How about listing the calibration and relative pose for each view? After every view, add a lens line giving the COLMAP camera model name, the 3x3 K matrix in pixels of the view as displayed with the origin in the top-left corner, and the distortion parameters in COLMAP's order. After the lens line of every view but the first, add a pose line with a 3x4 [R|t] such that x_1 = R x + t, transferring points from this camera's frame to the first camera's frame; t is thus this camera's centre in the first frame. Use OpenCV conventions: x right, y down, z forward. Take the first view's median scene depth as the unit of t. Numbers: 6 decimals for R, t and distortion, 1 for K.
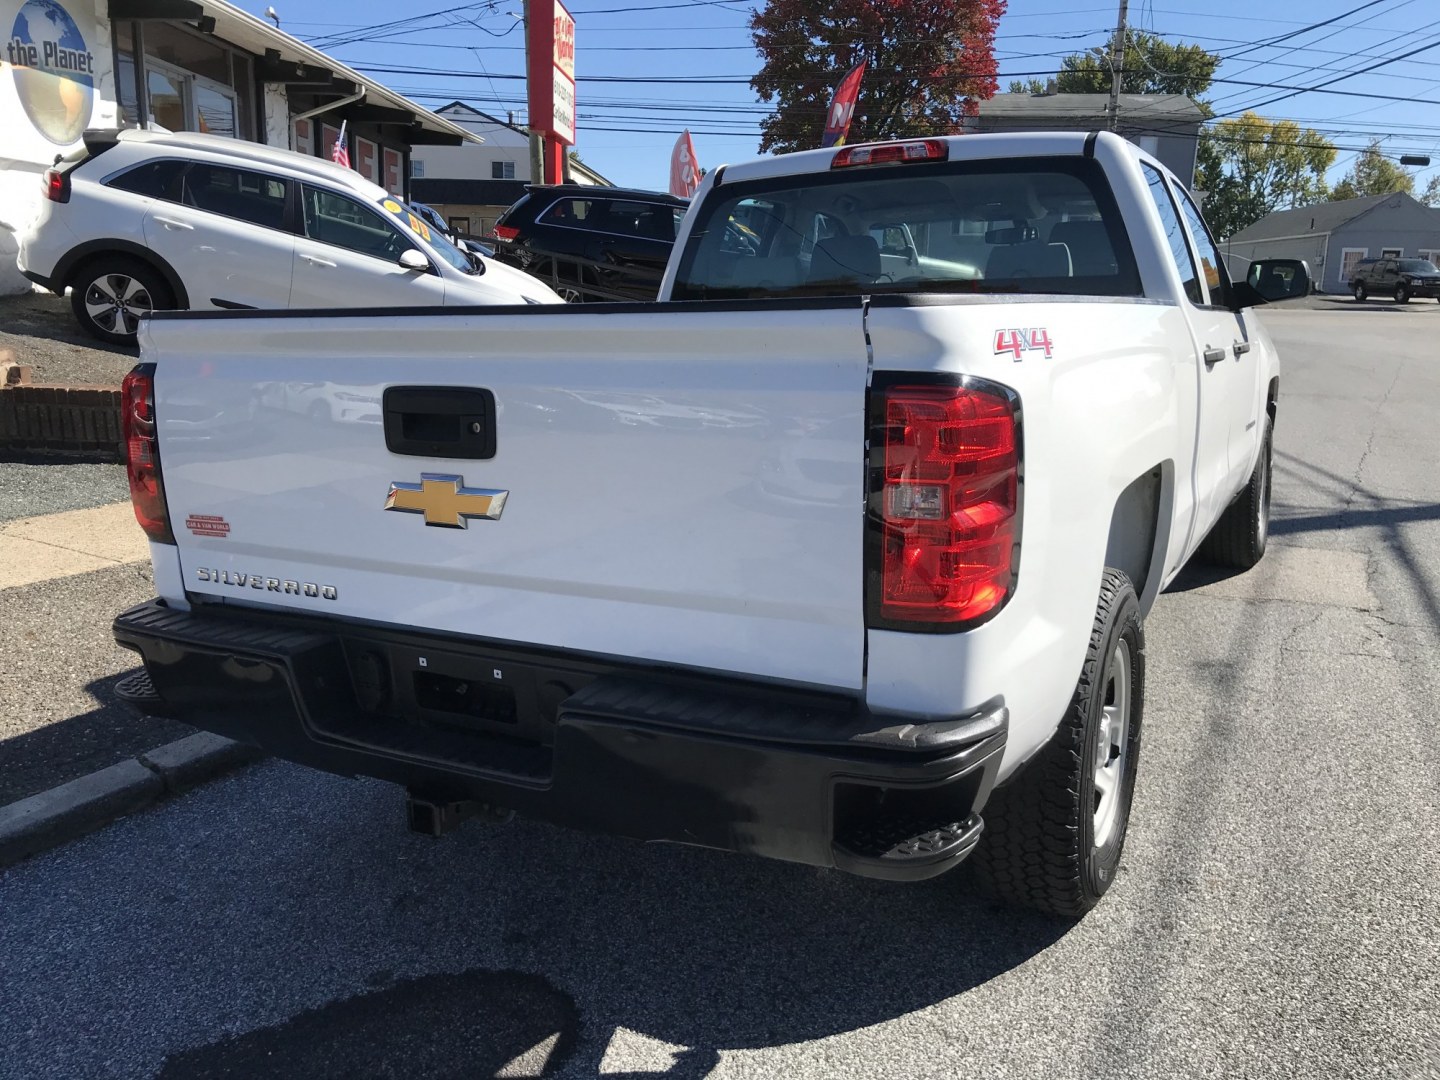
lens RADIAL K [[1175.9, 0, 691.9], [0, 1175.9, 529.9], [0, 0, 1]] dist [0.009784, -0.014364]
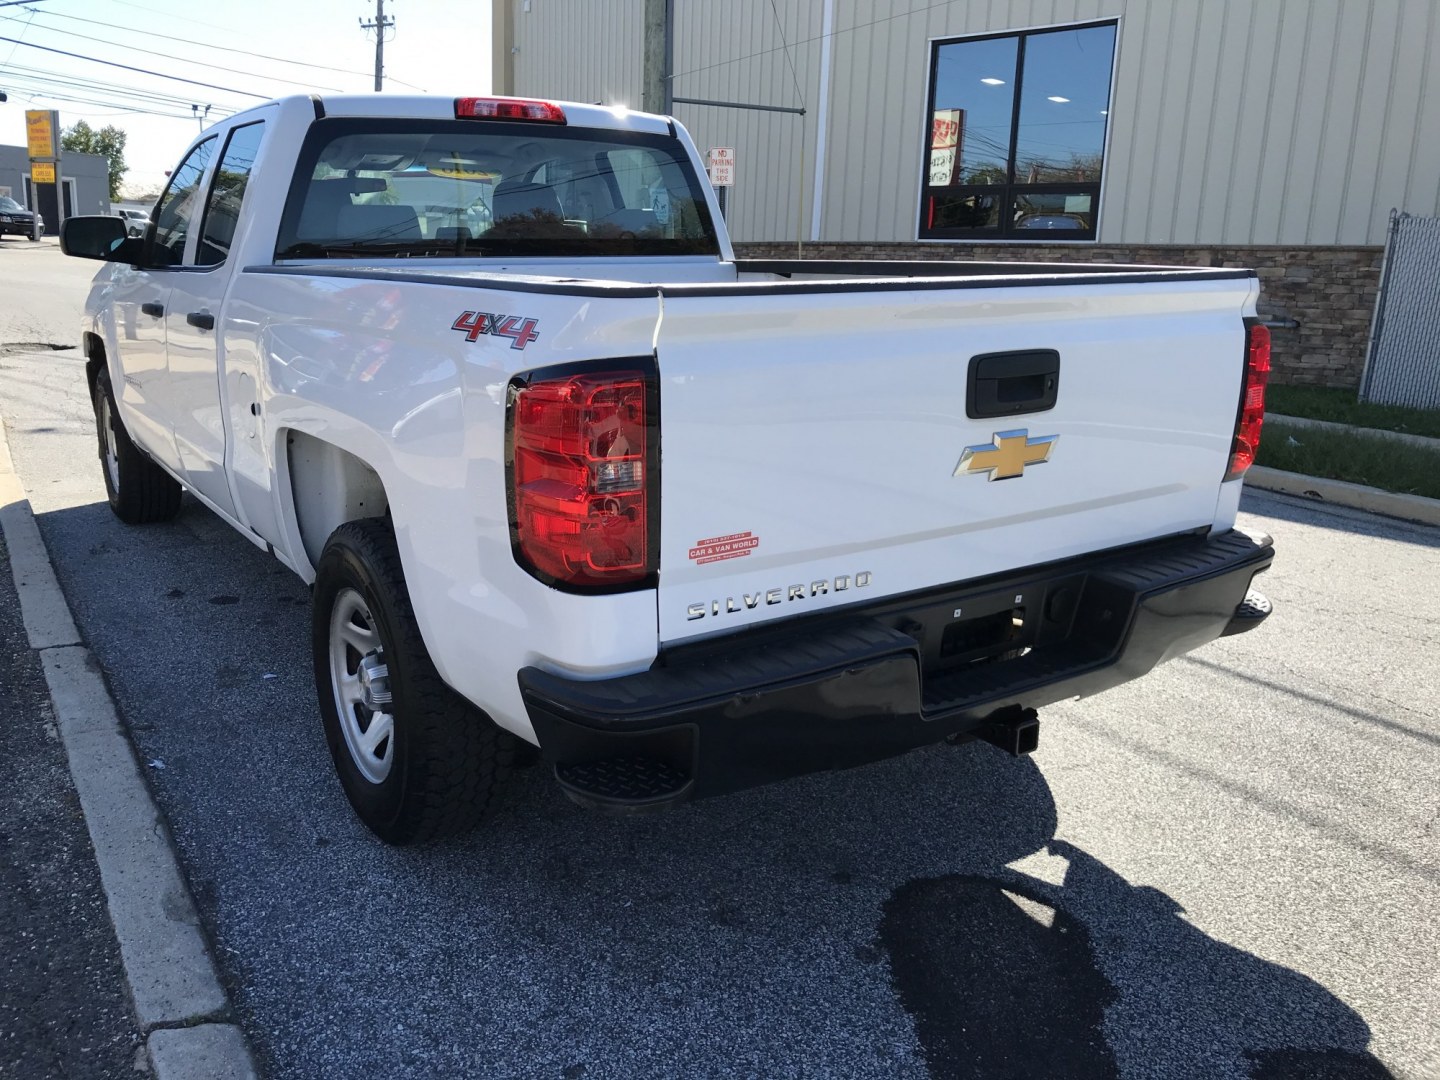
lens RADIAL K [[1180.1, 0, 720.0], [0, 1180.1, 540.0], [0, 0, 1]] dist [0.007485, -0.002463]
pose [[0.454580, -0.204566, 0.866897, -1.158949], [0.153573, 0.976694, 0.149945, -0.136686], [-0.877367, 0.064970, 0.475401, 0.631132]]
